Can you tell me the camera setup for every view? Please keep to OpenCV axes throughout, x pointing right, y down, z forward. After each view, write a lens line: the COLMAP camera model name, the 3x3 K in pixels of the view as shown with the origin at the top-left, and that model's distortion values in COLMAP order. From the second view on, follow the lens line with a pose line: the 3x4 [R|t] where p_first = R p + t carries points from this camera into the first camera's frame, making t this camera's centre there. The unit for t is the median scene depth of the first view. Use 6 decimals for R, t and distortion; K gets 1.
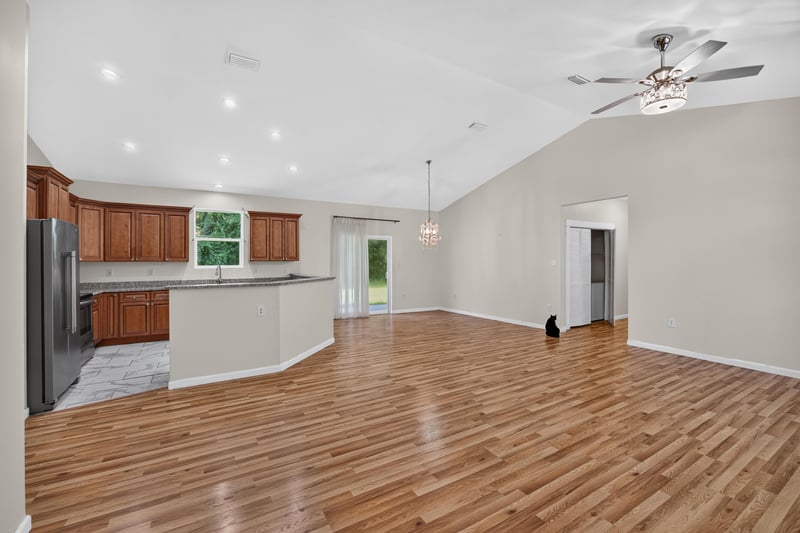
lens RADIAL K [[339.6, 0, 398.2], [0, 339.6, 260.4], [0, 0, 1]] dist [-0.026020, 0.008017]
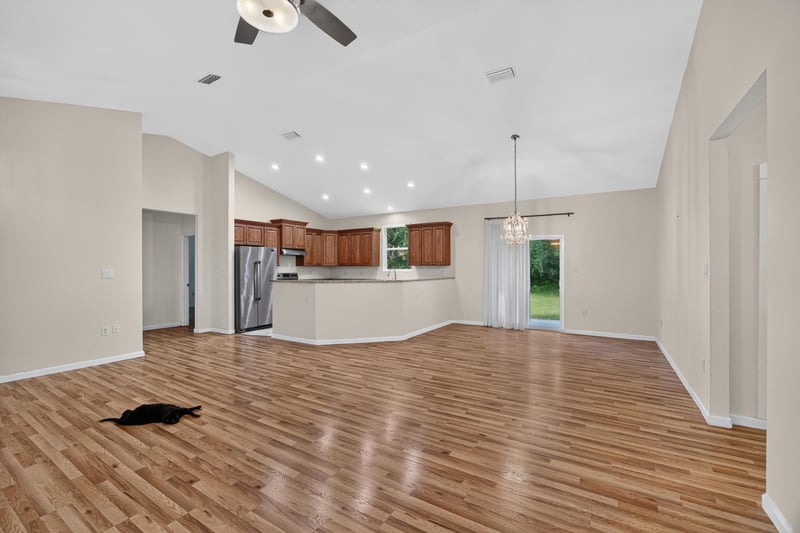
lens RADIAL K [[339.6, 0, 398.2], [0, 339.6, 260.4], [0, 0, 1]] dist [-0.026020, 0.008017]
pose [[0.458660, -0.016181, -0.888465, 0.815703], [0.003657, 0.999860, -0.016322, 0.004766], [0.888604, 0.004237, 0.458655, 0.516656]]
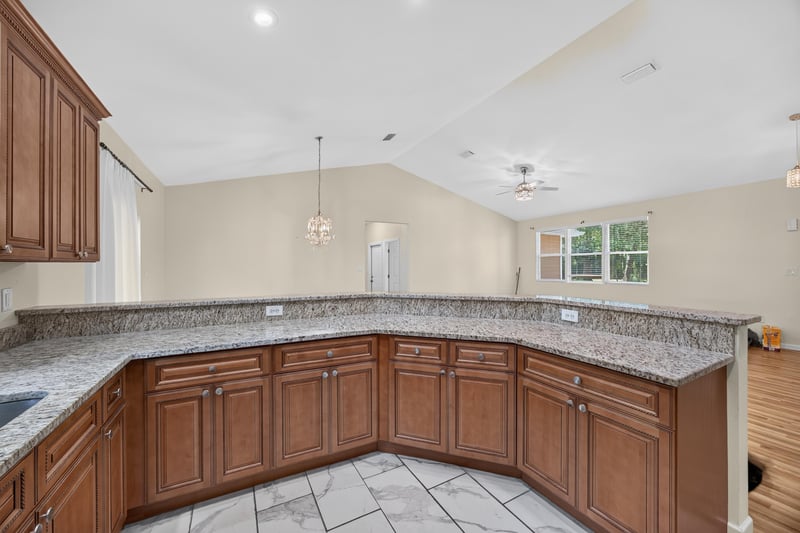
lens RADIAL K [[305.8, 0, 402.5], [0, 305.8, 264.7], [0, 0, 1]] dist [-0.005943, 0.000114]
pose [[0.037301, 0.011985, 0.999232, -0.755063], [-0.005163, 0.999917, -0.011801, 0.014414], [-0.999291, -0.004719, 0.037360, 0.985935]]
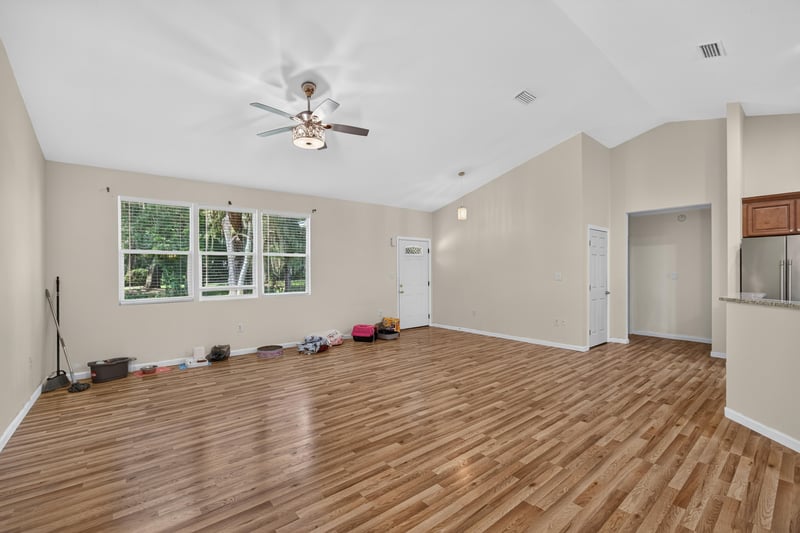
lens RADIAL K [[343.4, 0, 401.5], [0, 343.4, 270.8], [0, 0, 1]] dist [-0.024093, 0.006190]
pose [[-0.987654, 0.007380, -0.156478, 0.369066], [0.008169, 0.999957, -0.004398, 0.004060], [0.156439, -0.005622, -0.987672, 1.267527]]
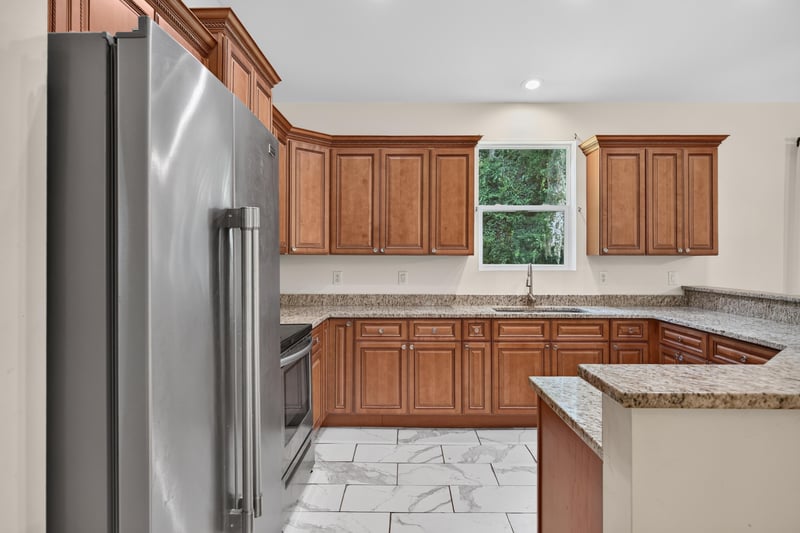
lens RADIAL K [[459.5, 0, 399.5], [0, 459.5, 257.0], [0, 0, 1]] dist [-0.012000, -0.000845]
pose [[0.847622, 0.004822, -0.530578, -0.443965], [-0.004526, 0.999988, 0.001857, 0.005730], [0.530581, 0.000827, 0.847634, 0.491383]]
